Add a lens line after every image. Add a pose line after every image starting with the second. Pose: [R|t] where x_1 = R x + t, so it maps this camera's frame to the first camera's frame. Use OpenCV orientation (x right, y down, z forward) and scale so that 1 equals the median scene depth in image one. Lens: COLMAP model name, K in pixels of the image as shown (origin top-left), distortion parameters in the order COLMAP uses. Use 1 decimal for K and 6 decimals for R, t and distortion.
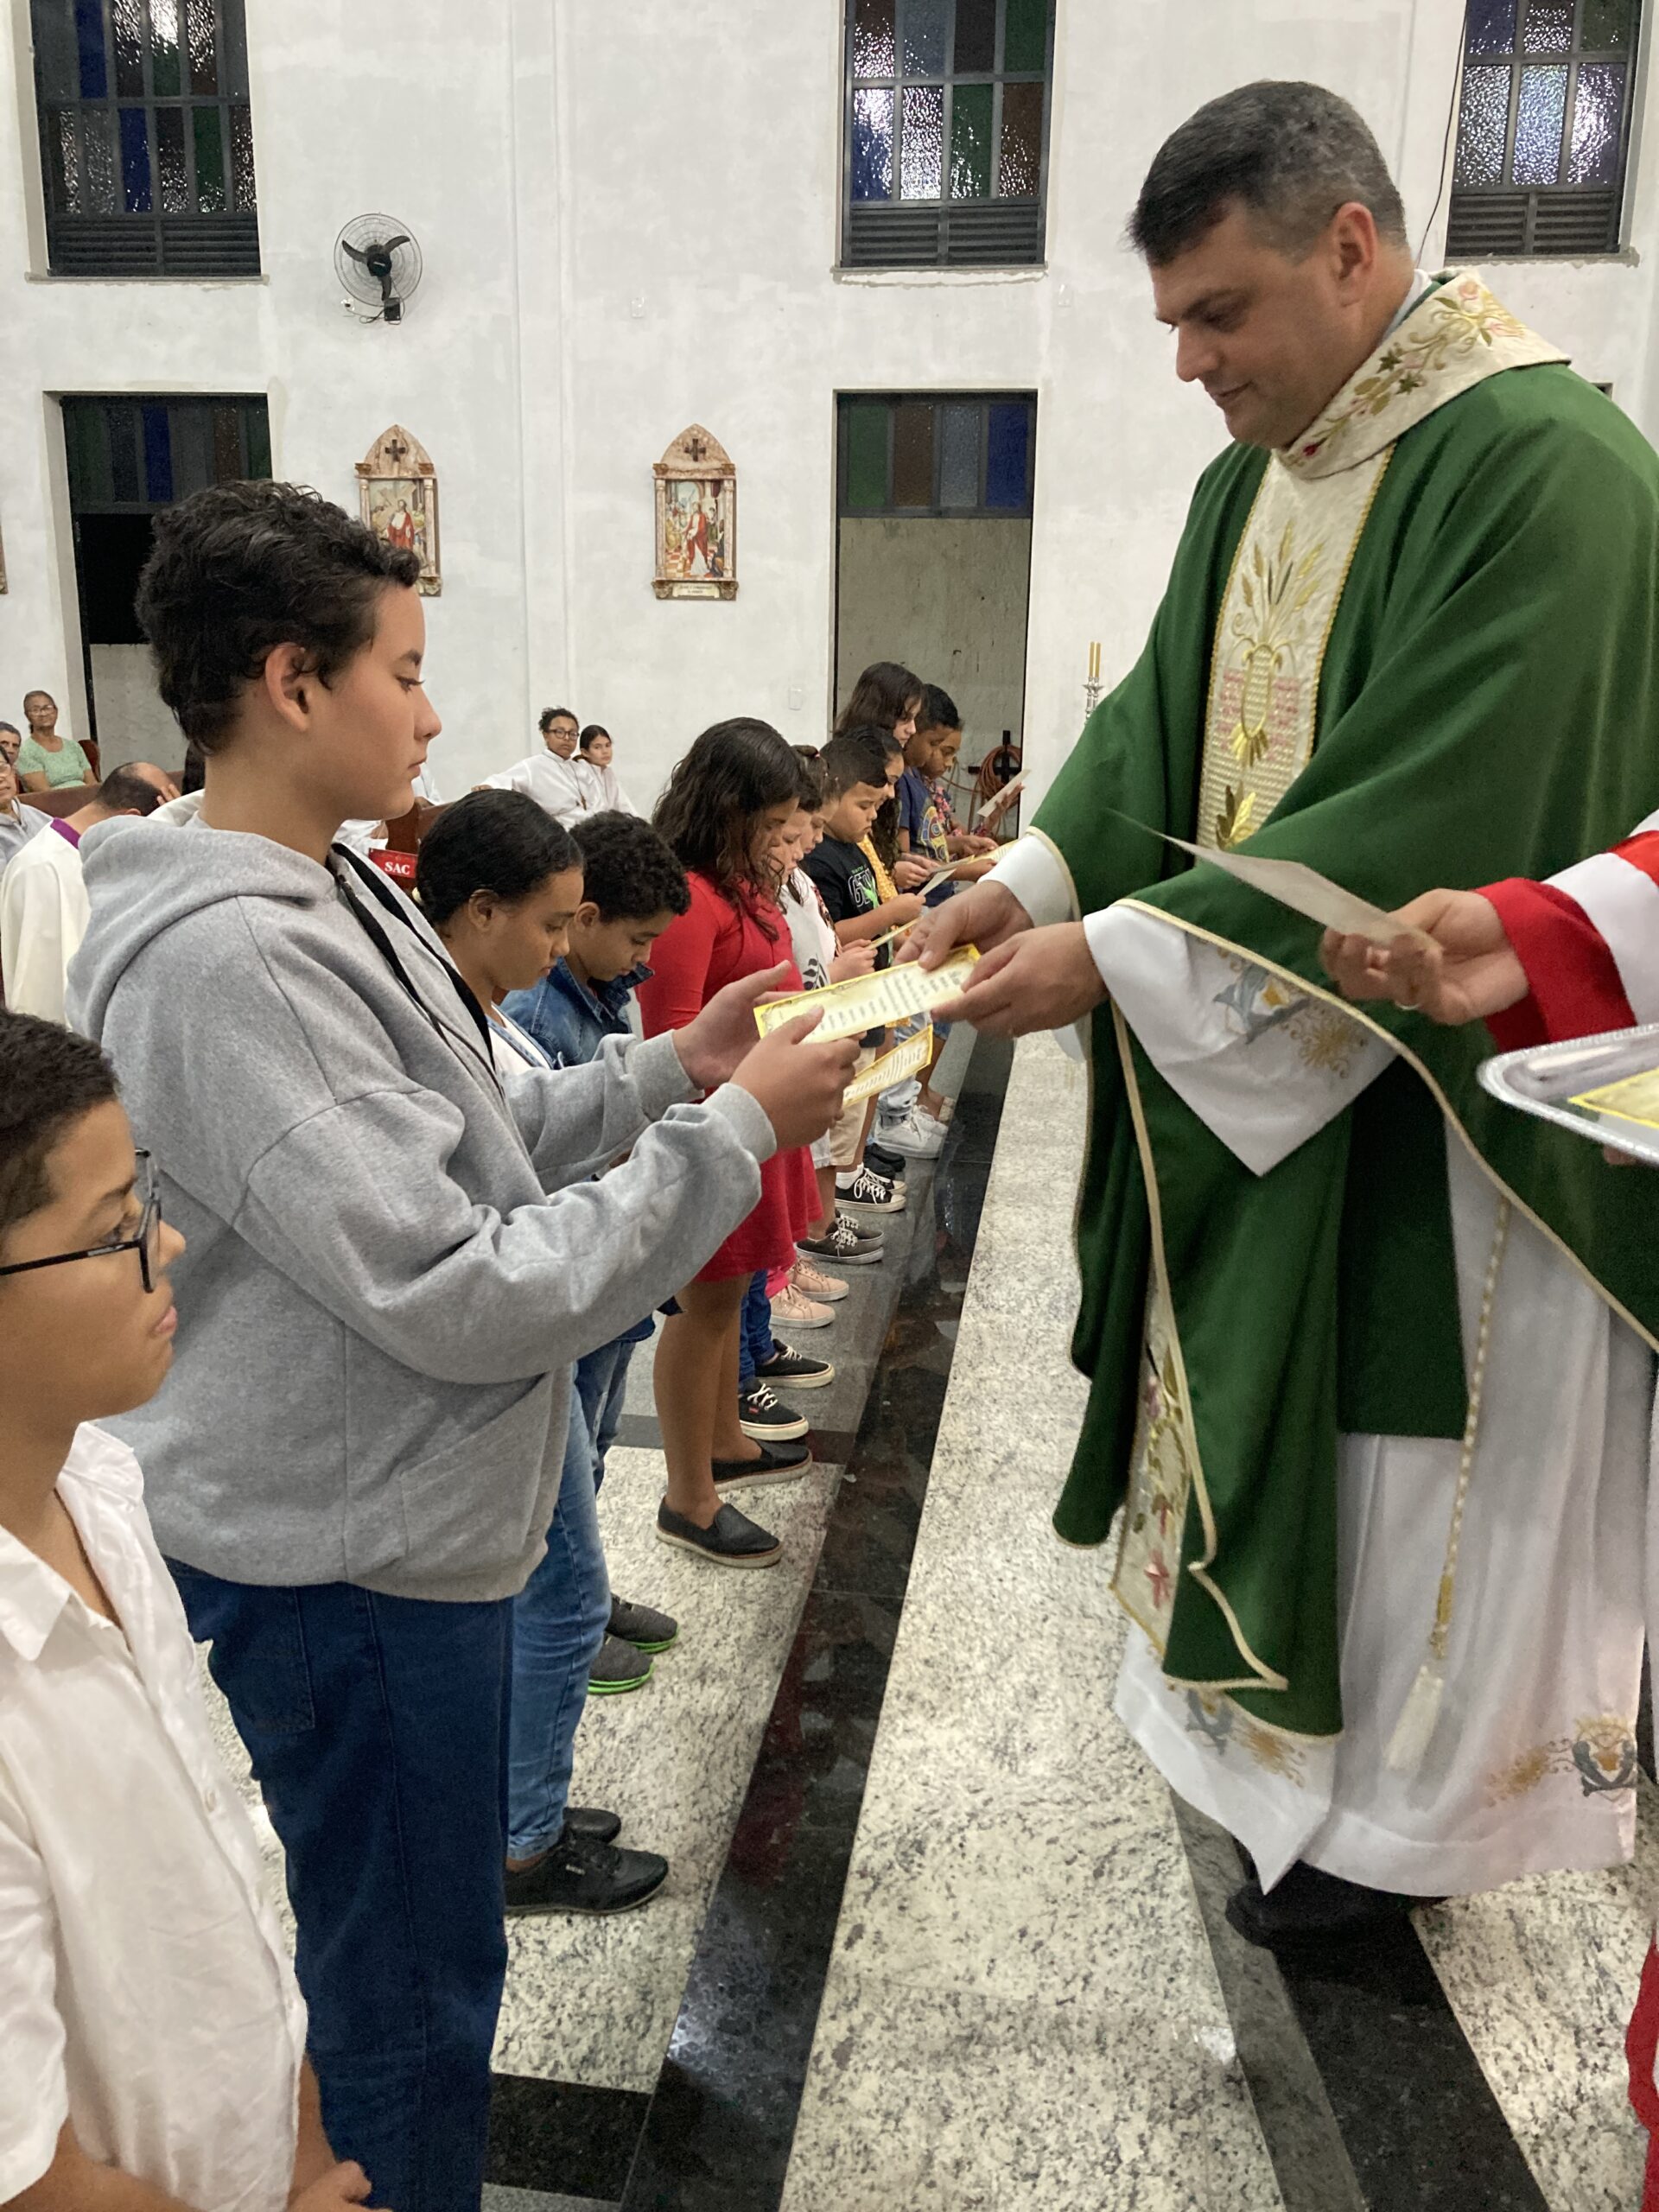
lens RADIAL K [[1810.1, 0, 802.7], [0, 1810.1, 1086.4], [0, 0, 1]] dist [0.007406, 0.006029]
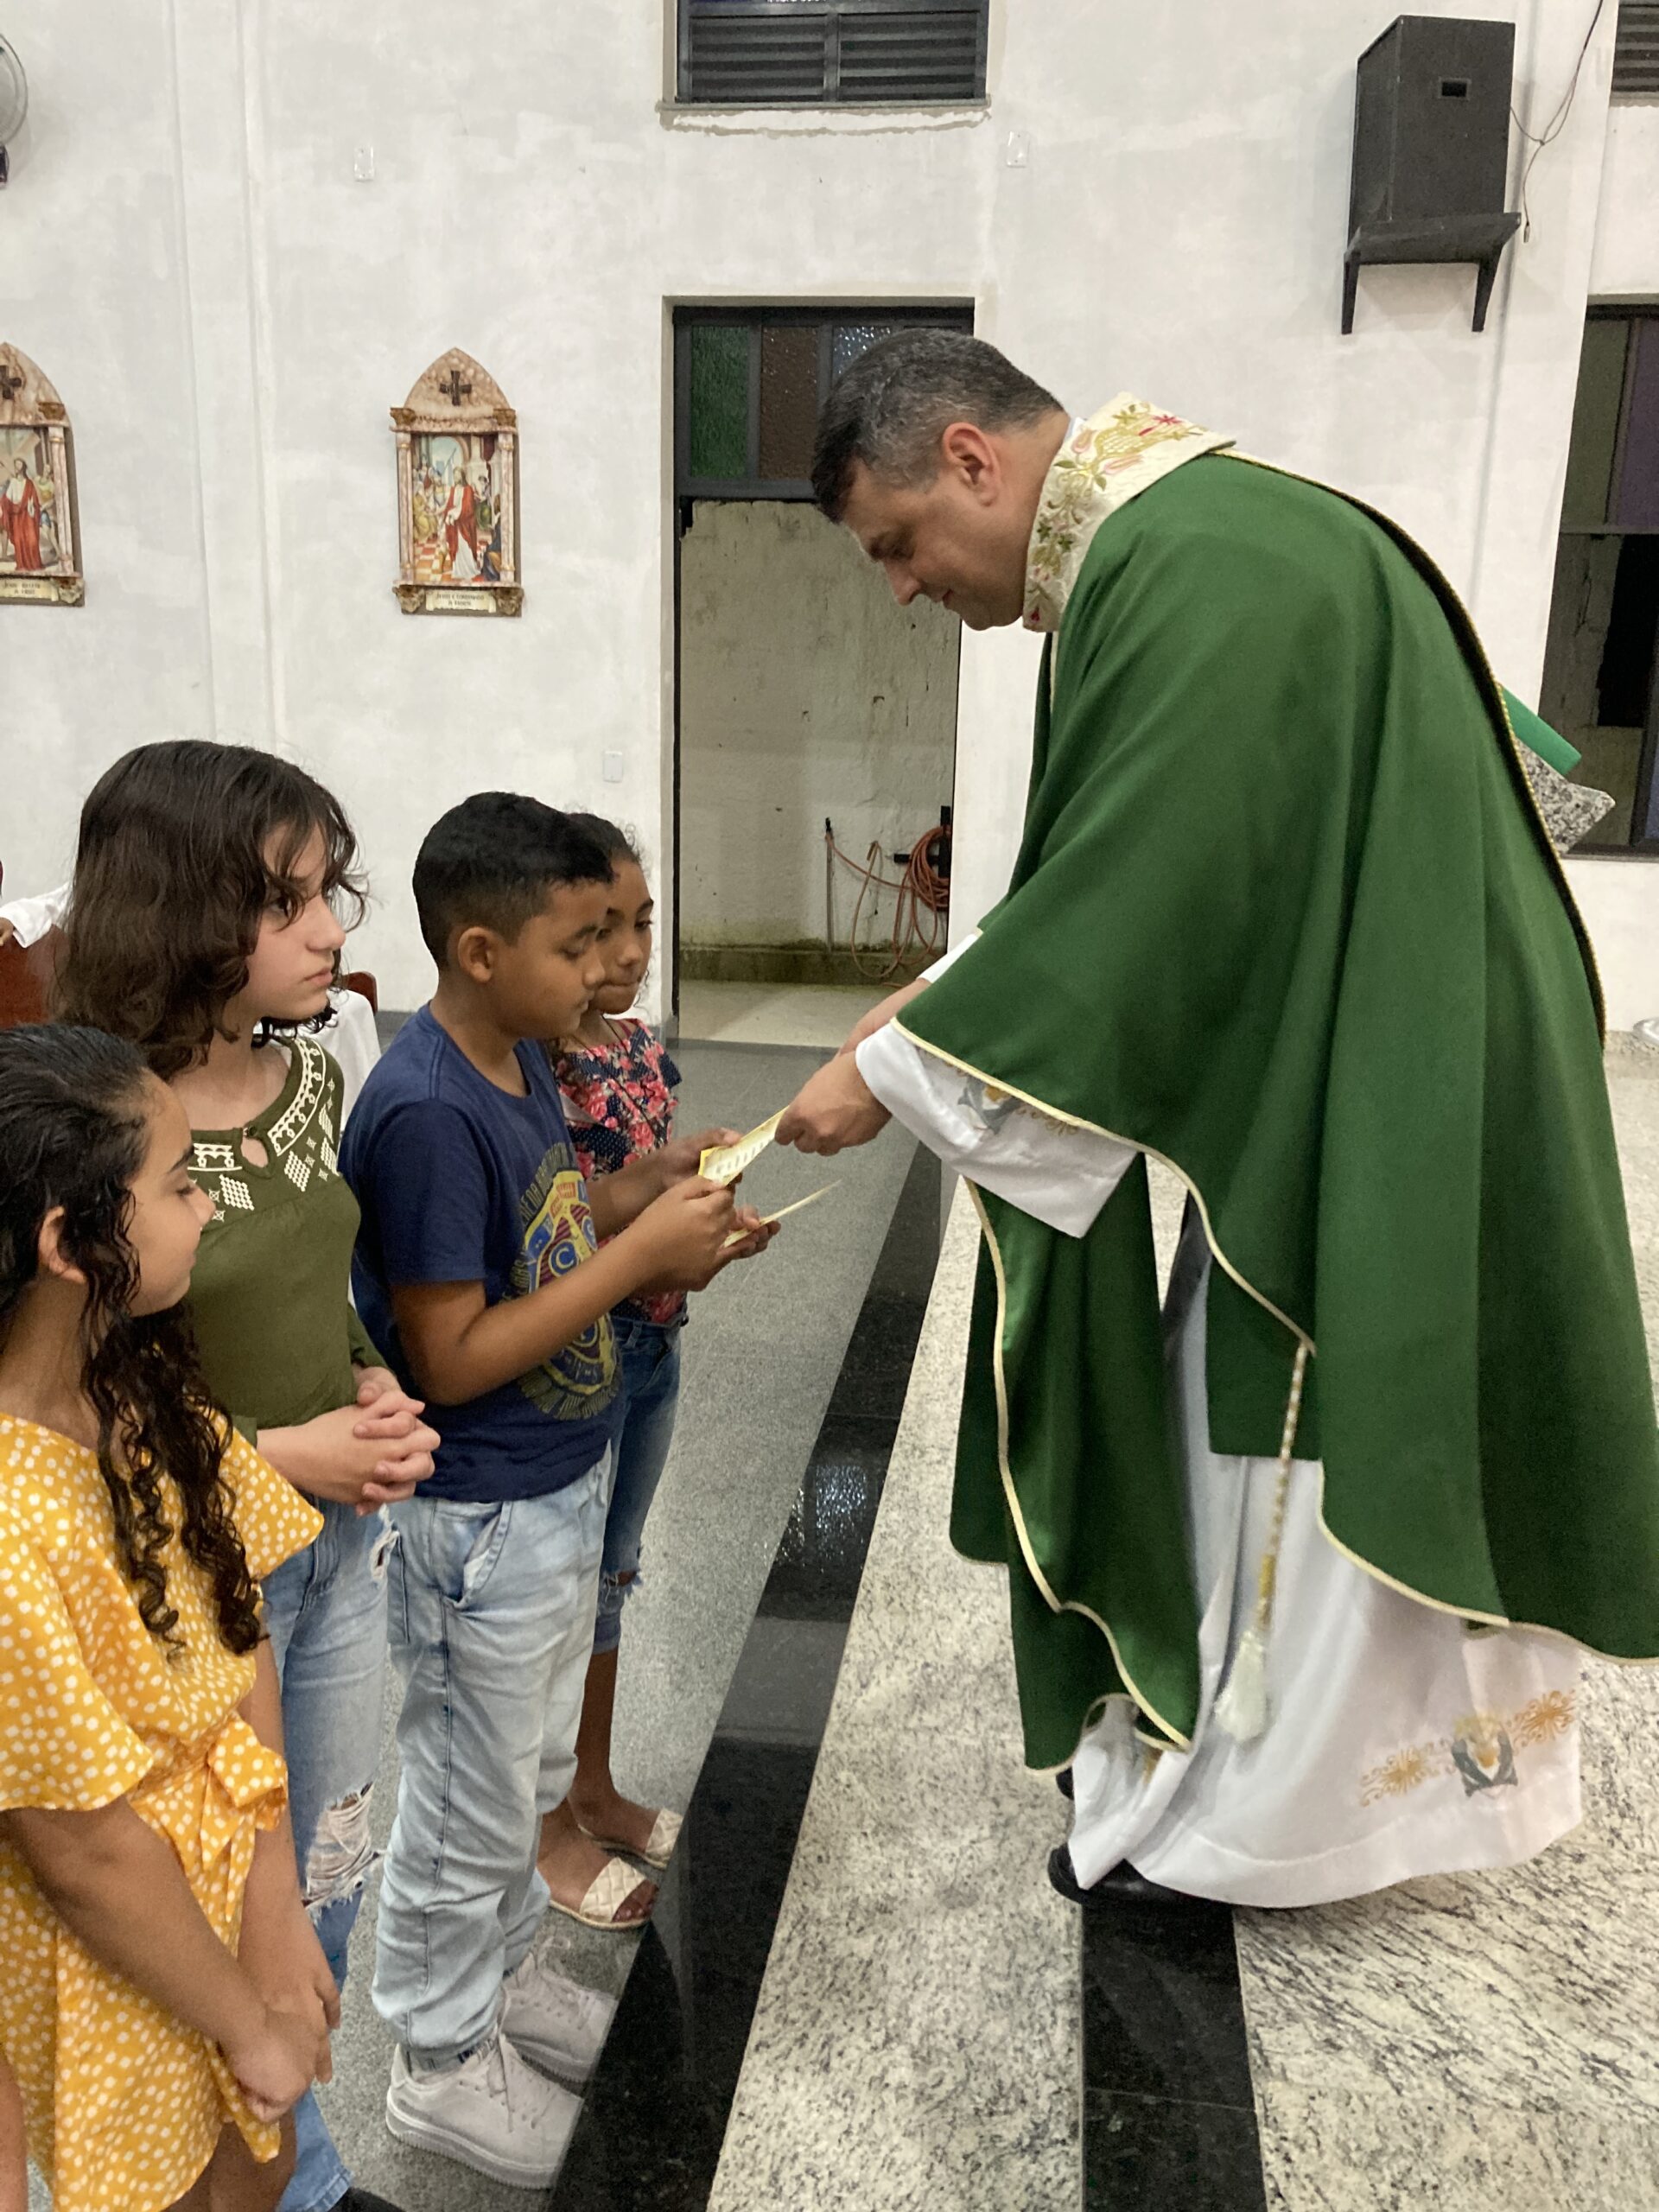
lens RADIAL K [[1810.1, 0, 829.0], [0, 1810.1, 1120.6], [0, 0, 1]] dist [0.007406, 0.006029]
pose [[0.999639, 0.007208, 0.025867, 0.061620], [-0.007100, 0.999966, -0.004294, -0.085318], [-0.025897, 0.004108, 0.999656, 0.347007]]
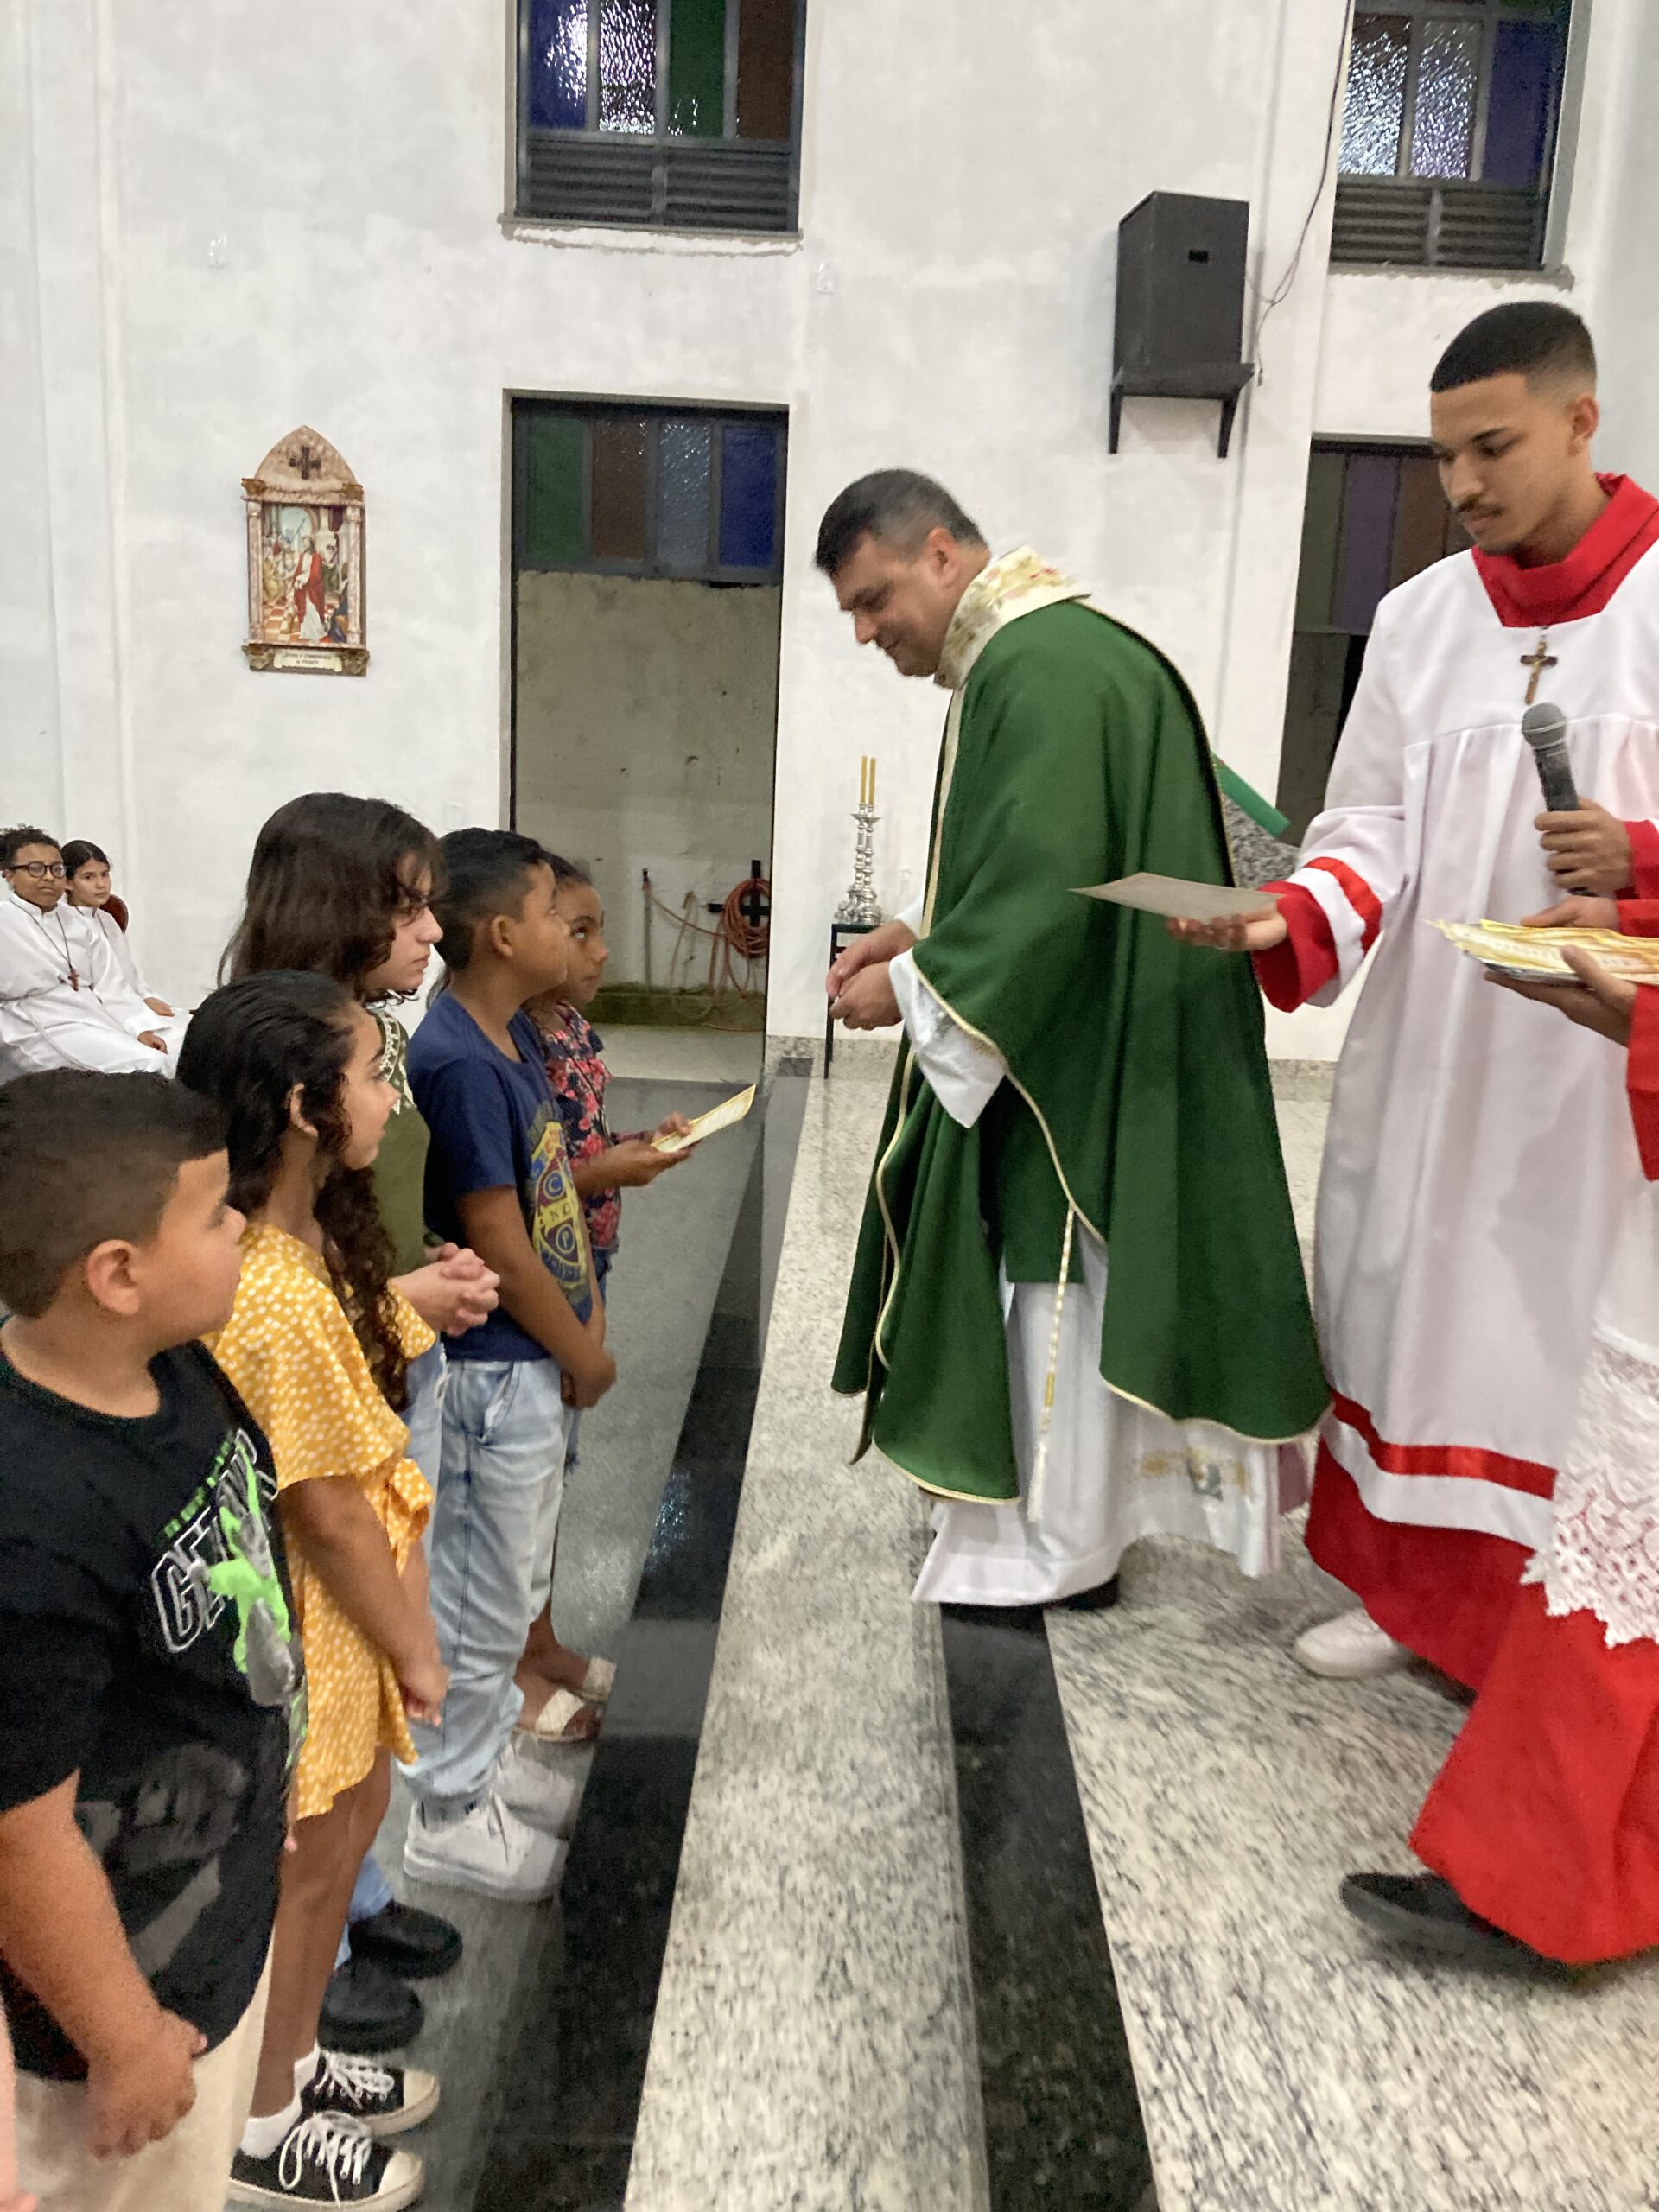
lens RADIAL K [[1810.1, 0, 870.0], [0, 1810.1, 1117.3], [0, 0, 1]] dist [0.007406, 0.006029]
pose [[0.986444, 0.002626, 0.164076, 0.042538], [0.003465, 0.999316, -0.036826, -0.072388], [-0.164061, 0.036895, 0.985760, 0.286127]]
